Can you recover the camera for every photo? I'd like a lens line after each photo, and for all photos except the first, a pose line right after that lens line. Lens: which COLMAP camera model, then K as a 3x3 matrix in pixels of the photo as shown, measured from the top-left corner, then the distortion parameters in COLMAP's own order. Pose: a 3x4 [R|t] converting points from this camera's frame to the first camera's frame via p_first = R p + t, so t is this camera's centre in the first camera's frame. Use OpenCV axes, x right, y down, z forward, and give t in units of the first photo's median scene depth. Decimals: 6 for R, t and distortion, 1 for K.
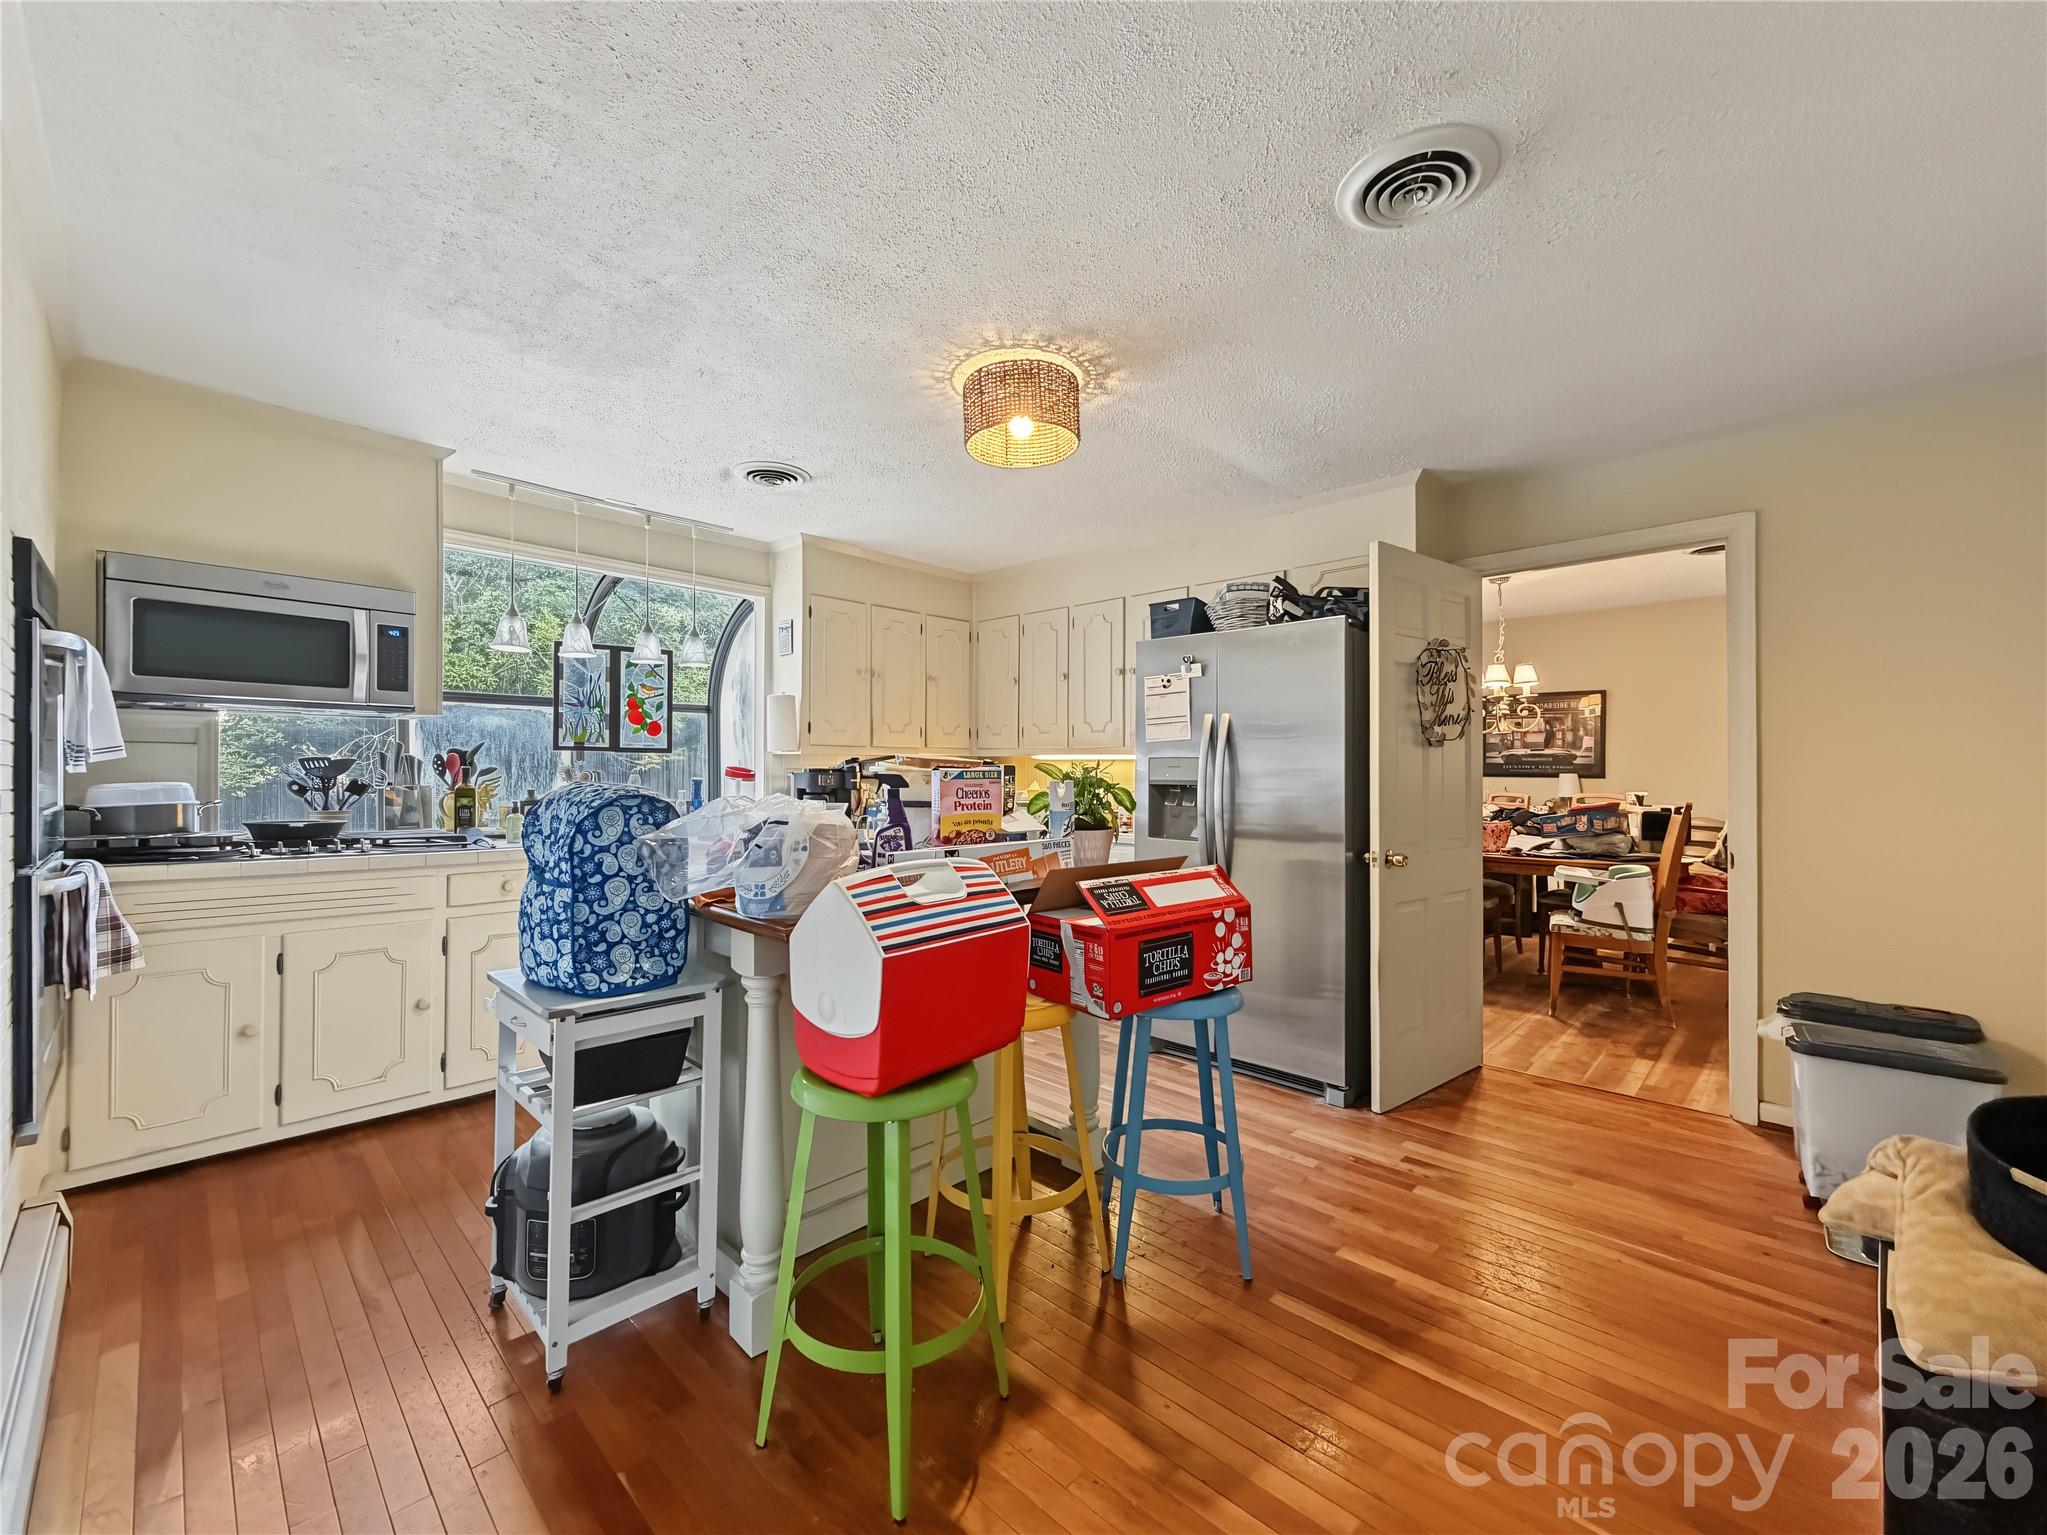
lens RADIAL K [[833.3, 0, 1023.7], [0, 833.3, 768.4], [0, 0, 1]] dist [0.001645, -0.000180]
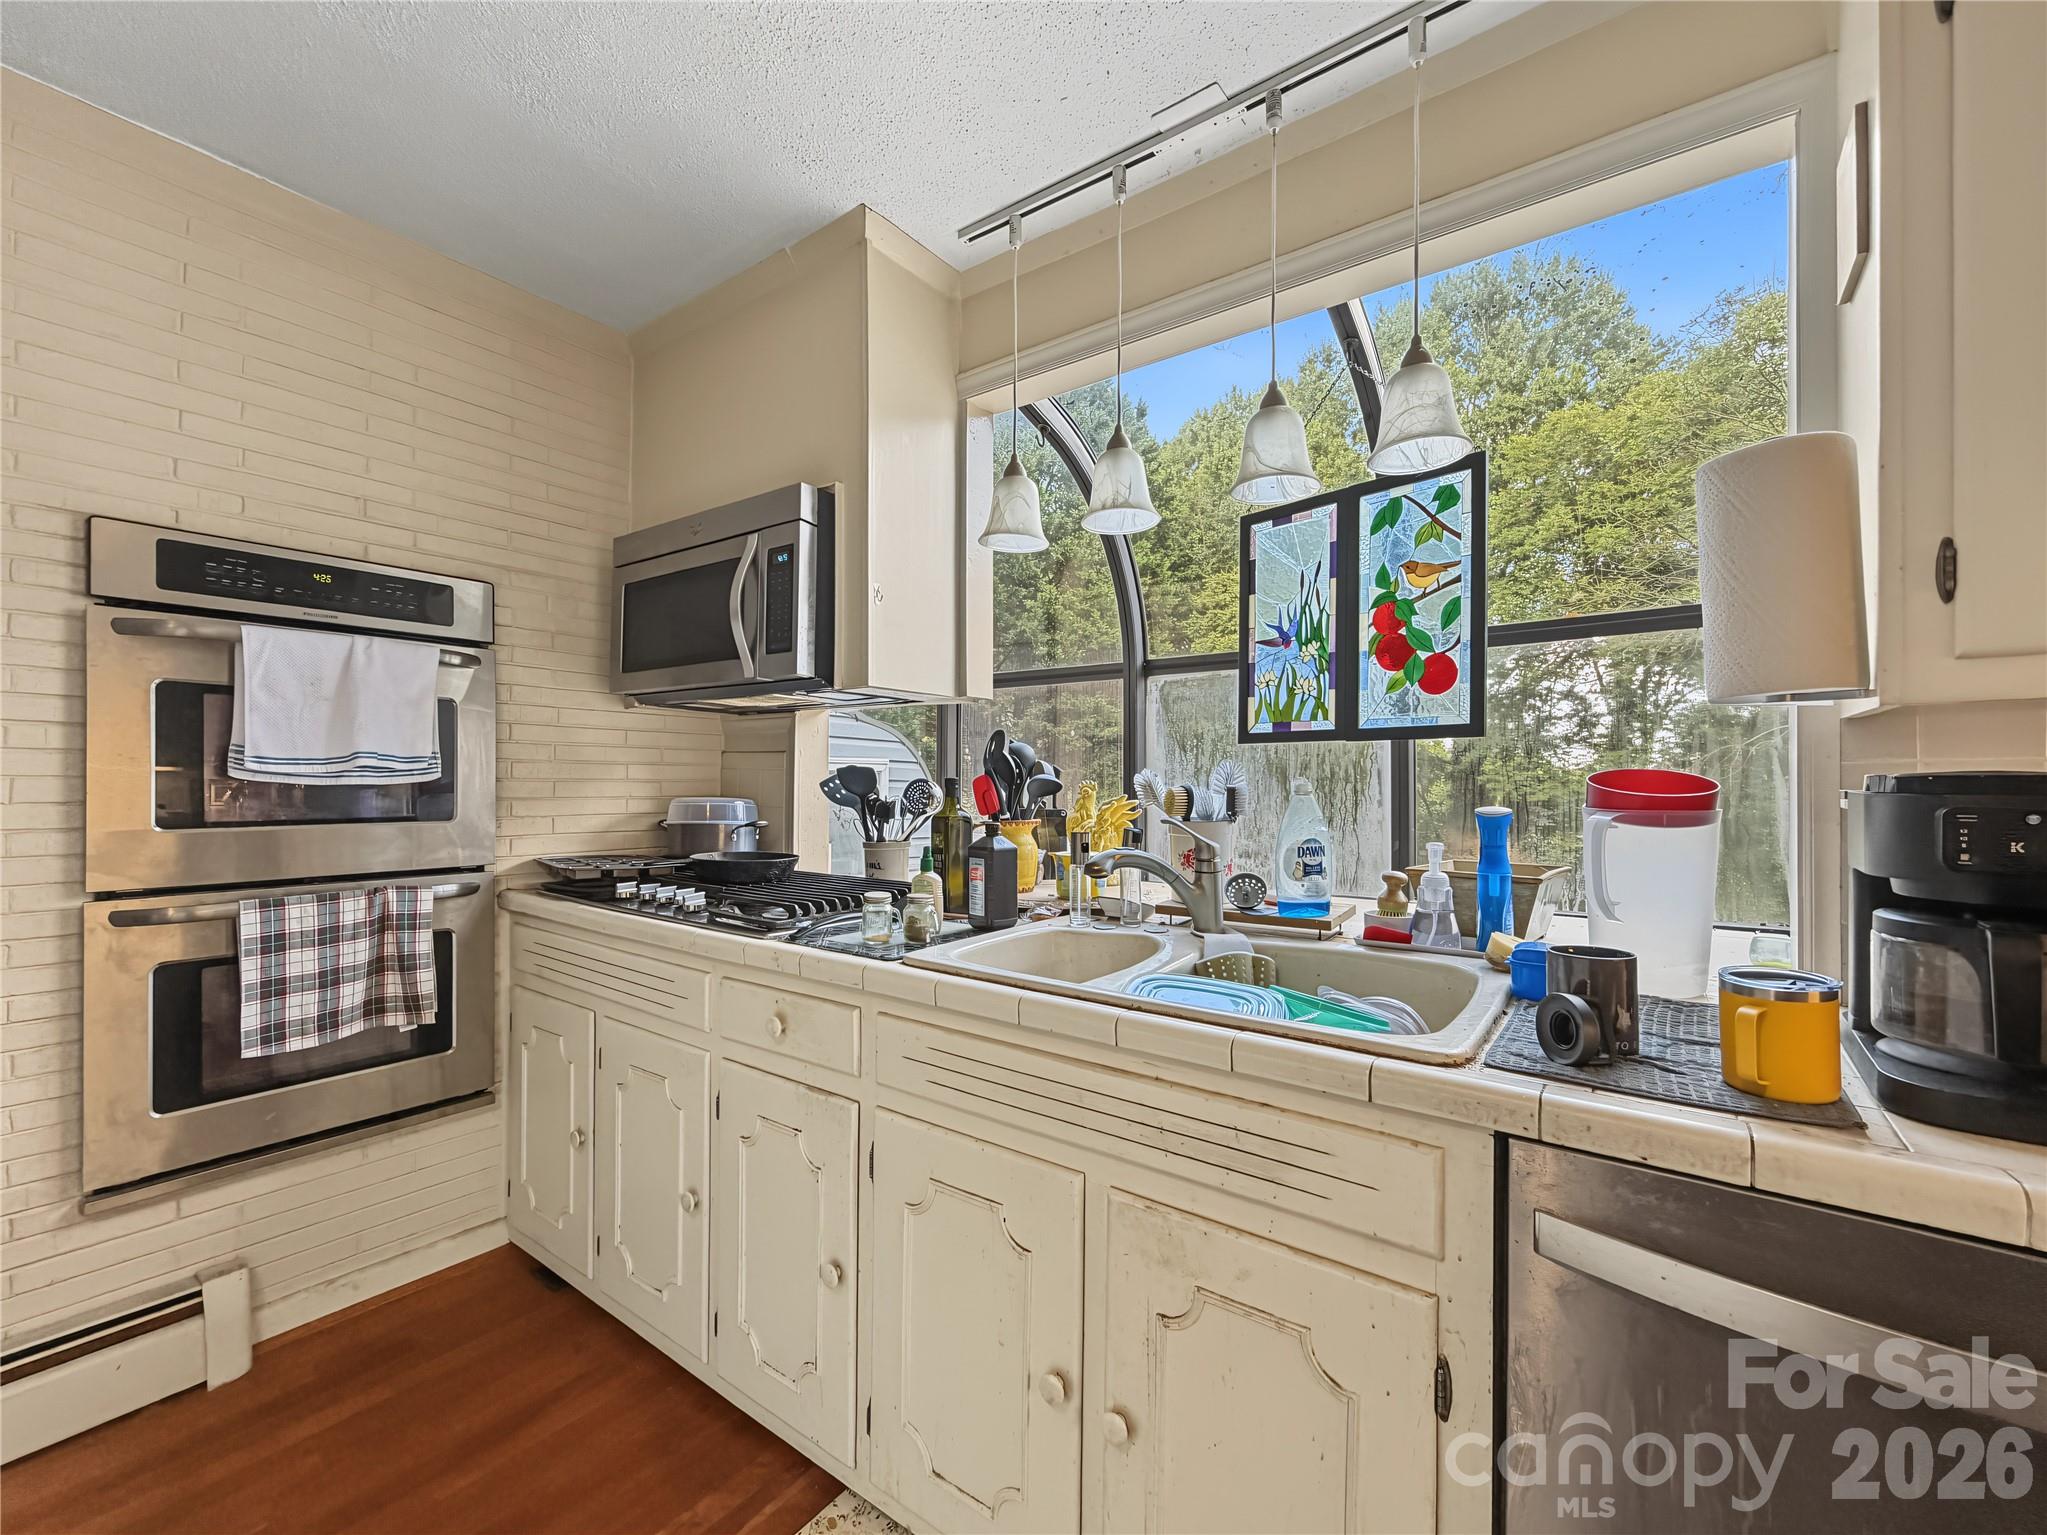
lens RADIAL K [[833.3, 0, 1026.9], [0, 833.3, 778.6], [0, 0, 1]] dist [0.001645, -0.000180]
pose [[0.136132, -0.006669, -0.990668, -0.095478], [0.003297, 0.999975, -0.006279, 0.001610], [0.990685, -0.002412, 0.136151, 0.777402]]
